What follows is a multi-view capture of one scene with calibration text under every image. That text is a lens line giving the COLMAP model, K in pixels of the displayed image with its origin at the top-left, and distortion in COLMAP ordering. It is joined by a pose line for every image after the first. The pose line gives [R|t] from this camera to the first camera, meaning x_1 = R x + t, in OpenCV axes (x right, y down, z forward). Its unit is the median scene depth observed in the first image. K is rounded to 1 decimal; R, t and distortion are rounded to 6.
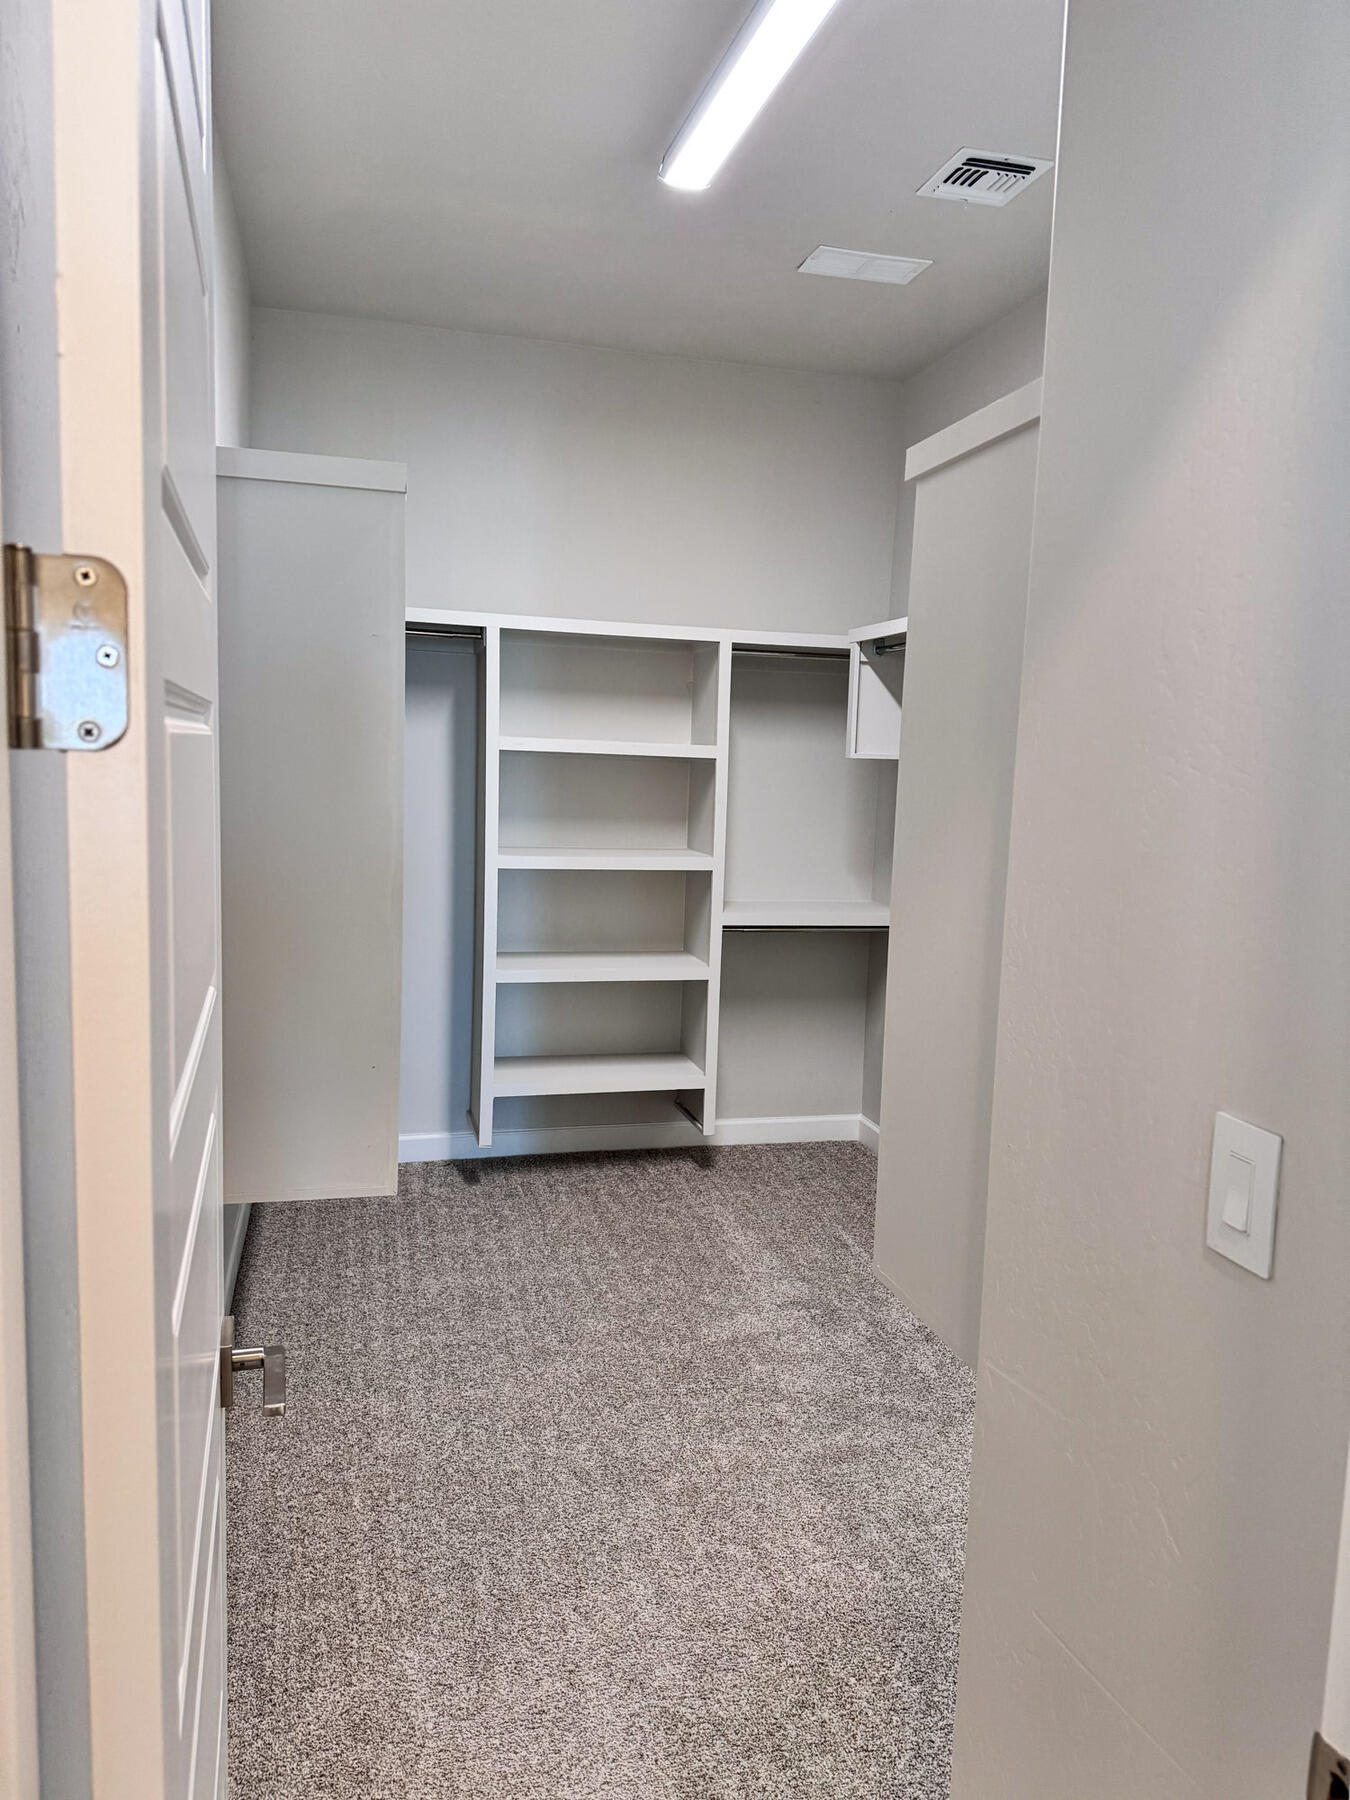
lens RADIAL K [[1246.1, 0, 675.0], [0, 1246.1, 900.0], [0, 0, 1]] dist [0.062110, -0.085527]
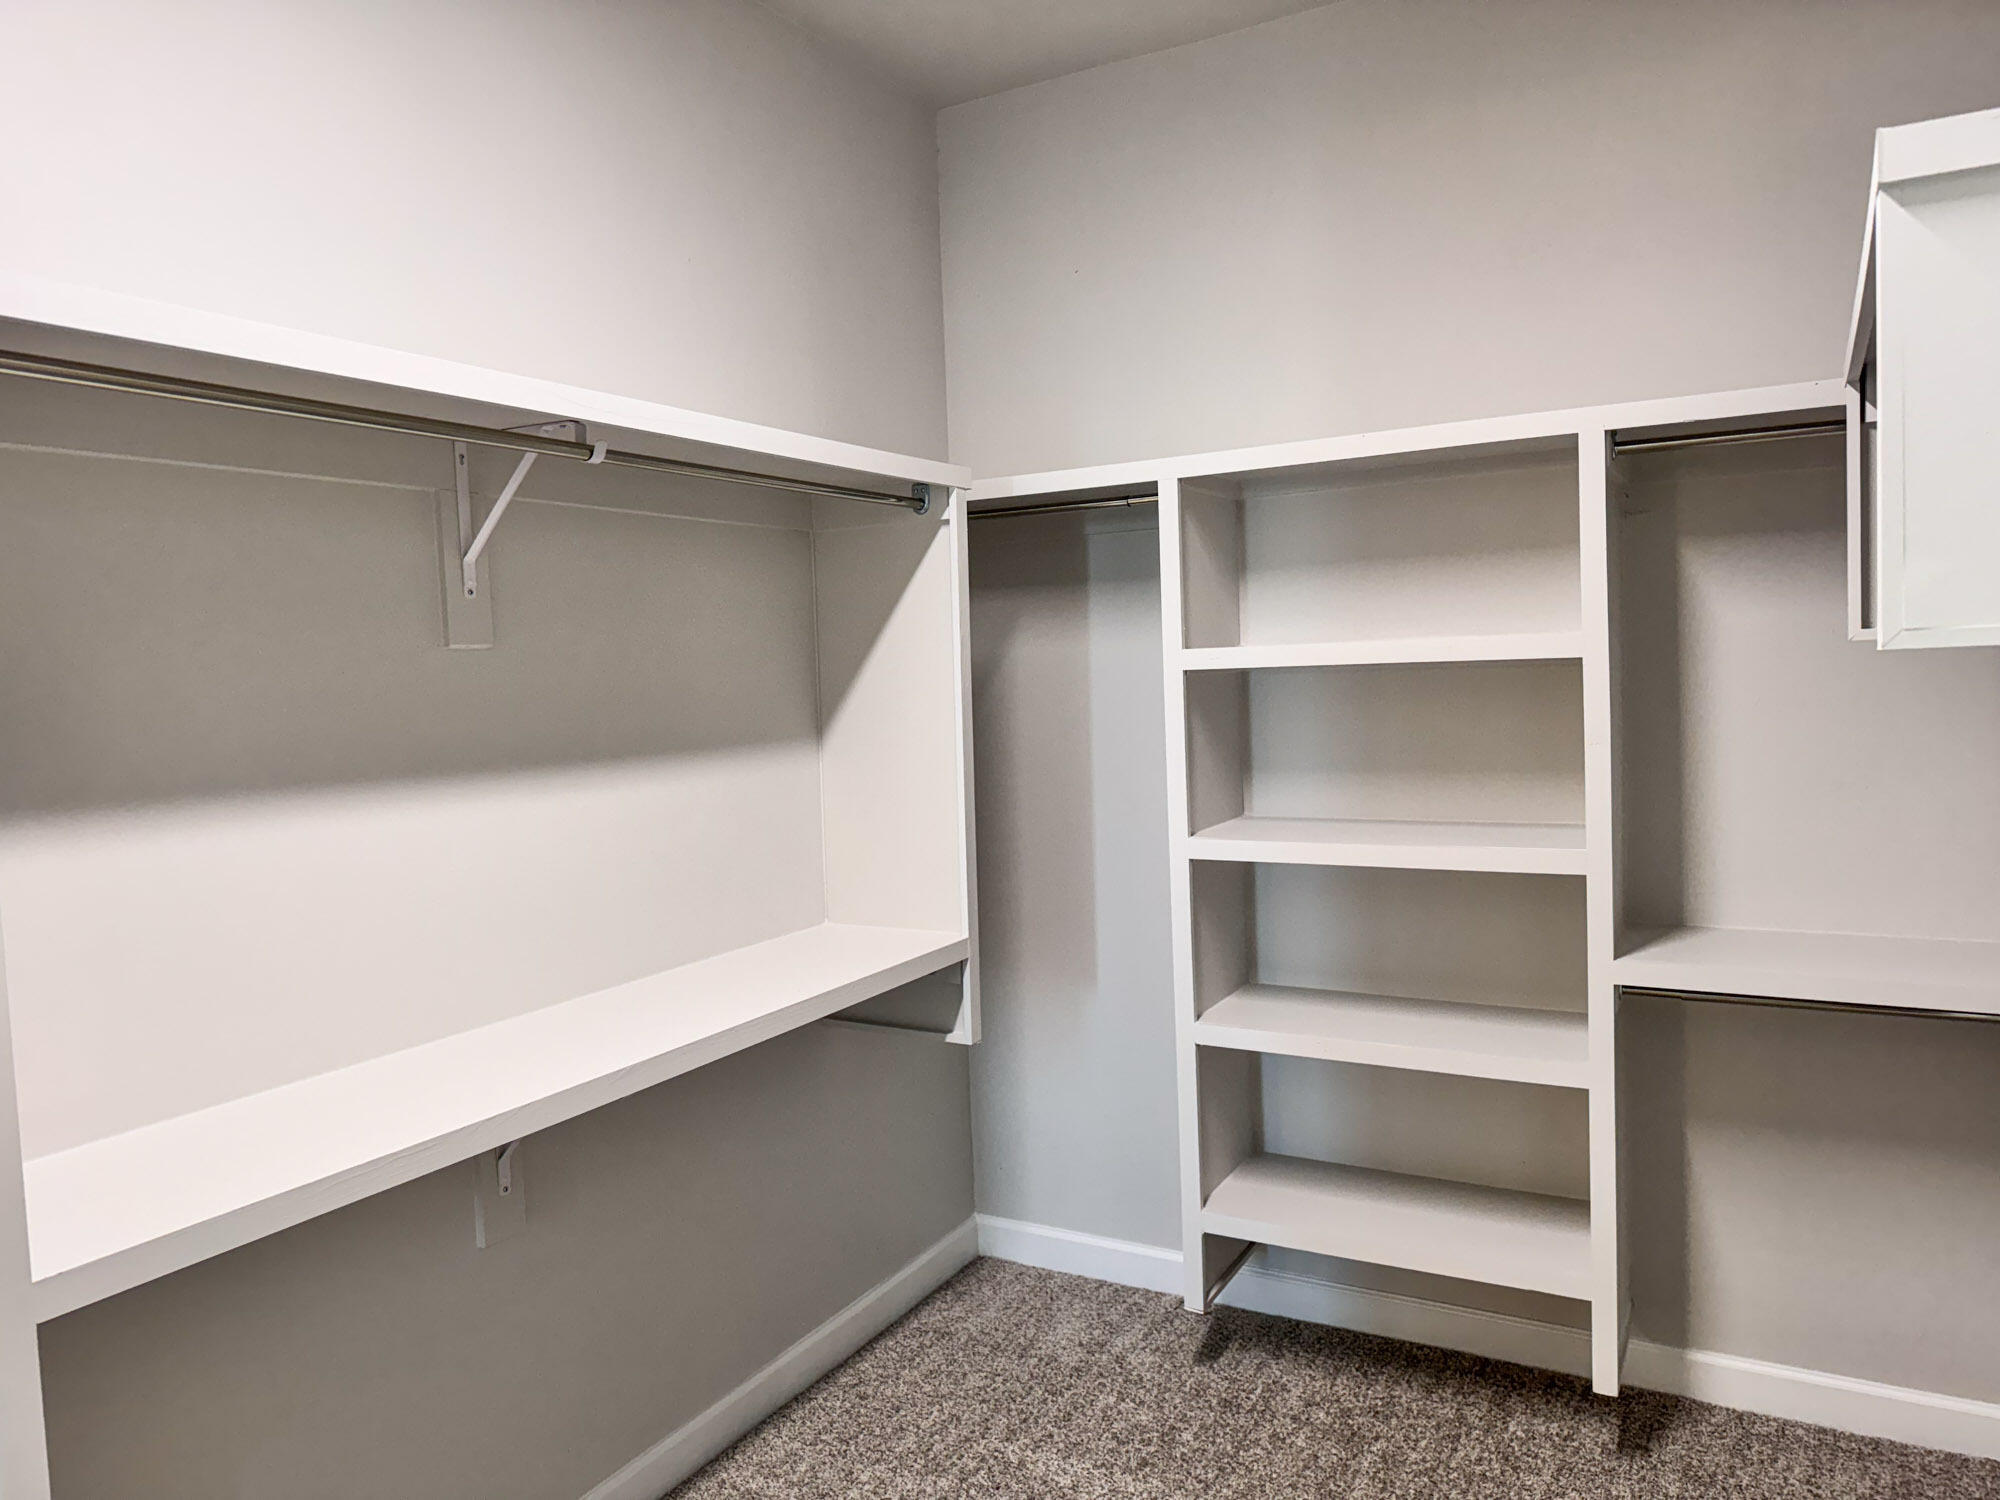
lens RADIAL K [[1384.6, 0, 1000.0], [0, 1384.6, 750.0], [0, 0, 1]] dist [0.062110, -0.085527]
pose [[0.704445, -0.022368, -0.709406, 0.268811], [-0.014045, 0.998868, -0.045442, -0.045476], [0.709619, 0.041975, 0.703334, 0.420125]]
